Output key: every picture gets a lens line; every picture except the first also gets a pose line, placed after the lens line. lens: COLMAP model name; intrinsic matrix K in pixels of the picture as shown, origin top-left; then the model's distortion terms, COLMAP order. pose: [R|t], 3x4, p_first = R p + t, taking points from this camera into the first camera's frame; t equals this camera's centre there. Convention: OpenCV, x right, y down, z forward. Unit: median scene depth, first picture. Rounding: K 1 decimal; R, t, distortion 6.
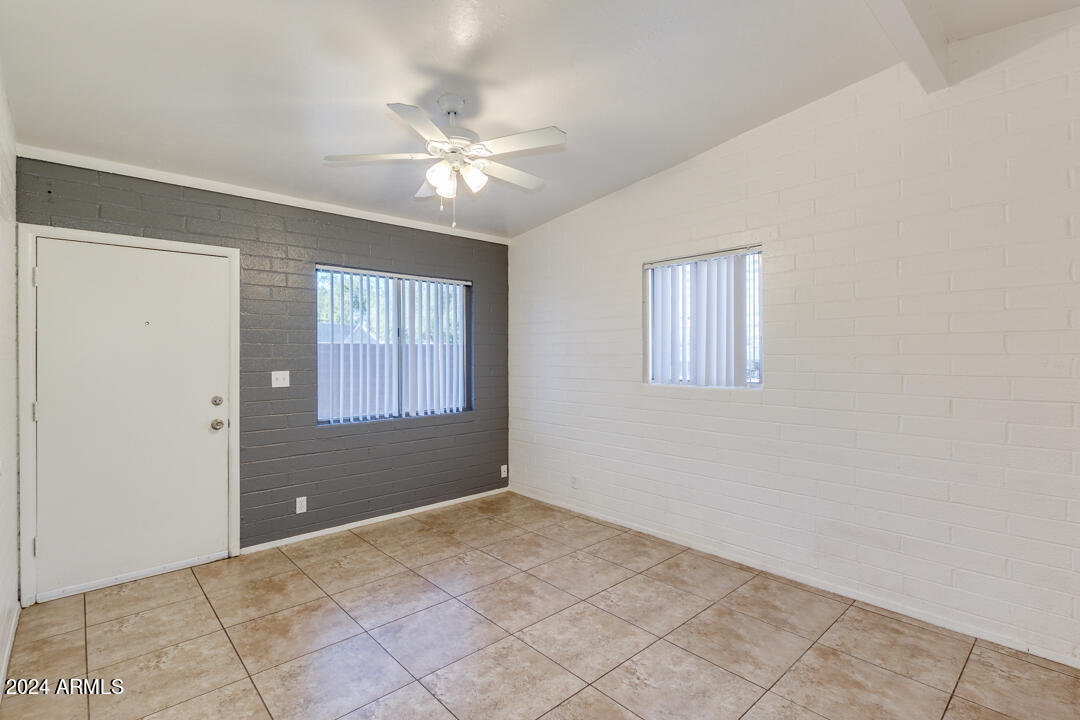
lens RADIAL K [[506.9, 0, 537.6], [0, 506.9, 355.1], [0, 0, 1]] dist [0.000165, -0.000764]
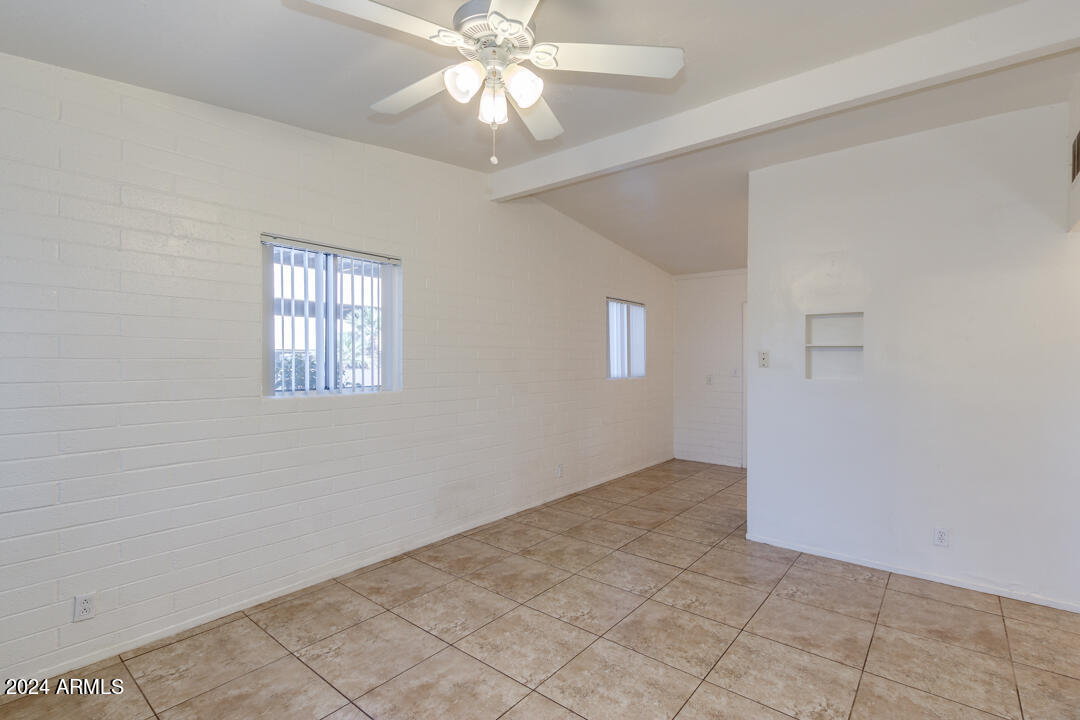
lens RADIAL K [[497.1, 0, 540.0], [0, 497.1, 360.0], [0, 0, 1]] dist [-0.000001, -0.001231]
pose [[-0.147555, 0.000340, 0.989054, -0.631263], [-0.000385, 1.000000, -0.000402, 0.001785], [-0.989054, -0.000440, -0.147555, 0.806428]]
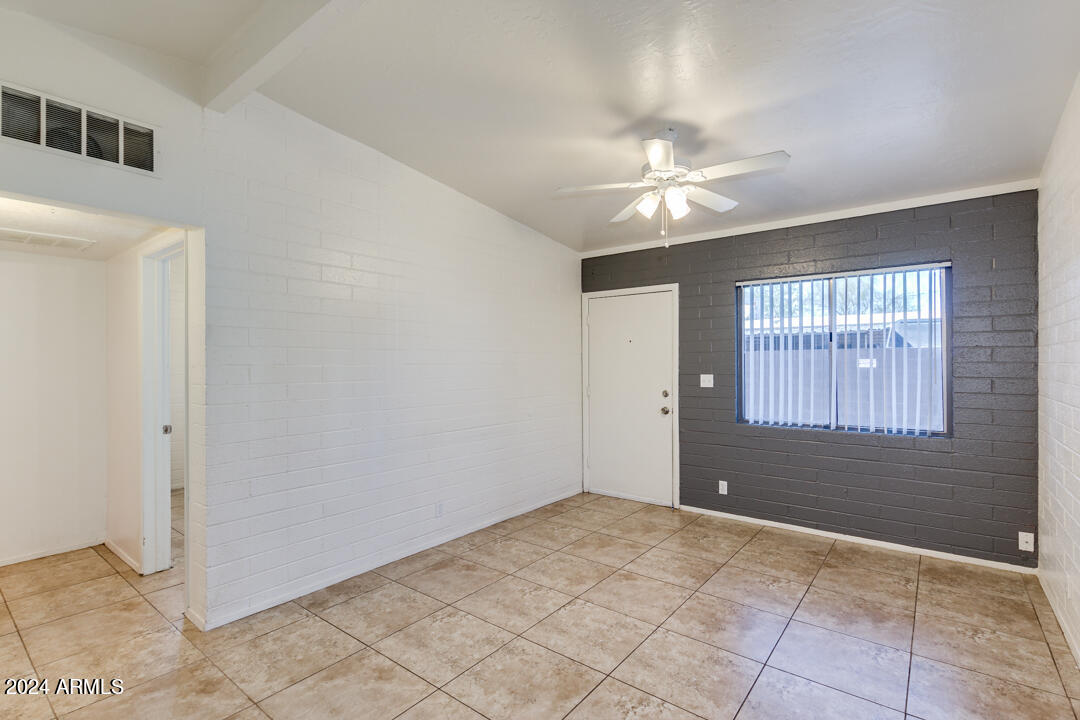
lens RADIAL K [[497.1, 0, 540.0], [0, 497.1, 360.0], [0, 0, 1]] dist [-0.000001, -0.001231]
pose [[0.166079, 0.000082, -0.986112, 0.675318], [0.000202, 1.000000, 0.000117, -0.004149], [0.986112, -0.000219, 0.166079, 0.423076]]
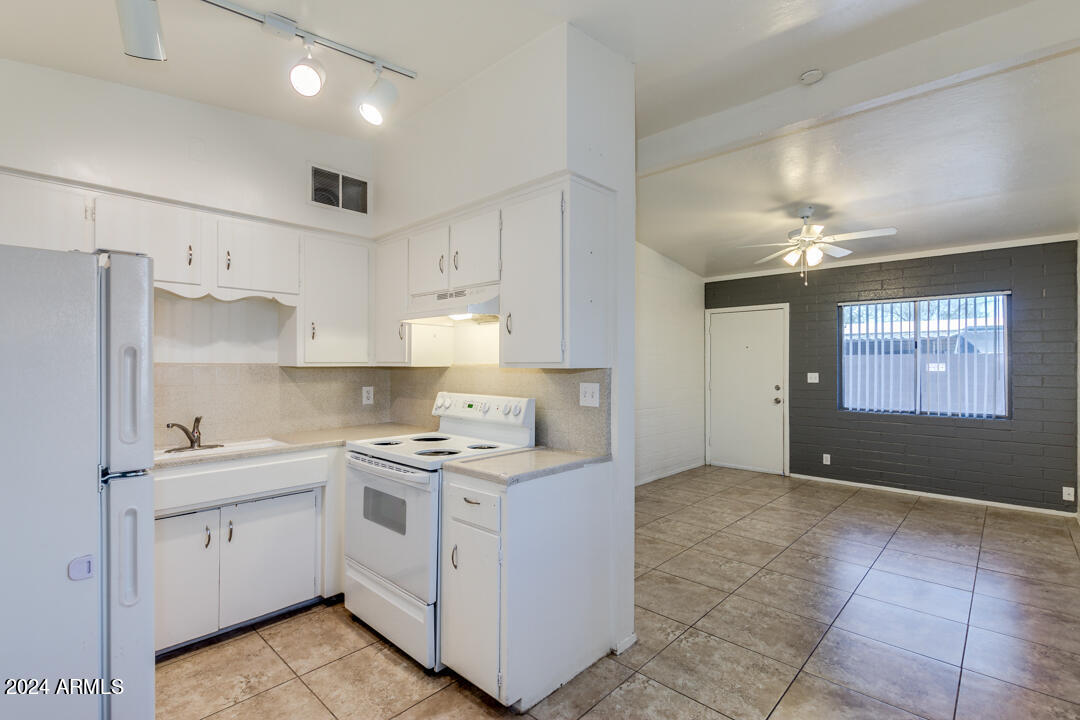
lens RADIAL K [[491.9, 0, 540.0], [0, 491.9, 360.0], [0, 0, 1]] dist [-0.003894, -0.001707]
pose [[0.079398, -0.005997, -0.996825, 1.071664], [-0.007281, 0.999952, -0.006595, 0.007683], [0.996816, 0.007781, 0.079351, -0.000774]]
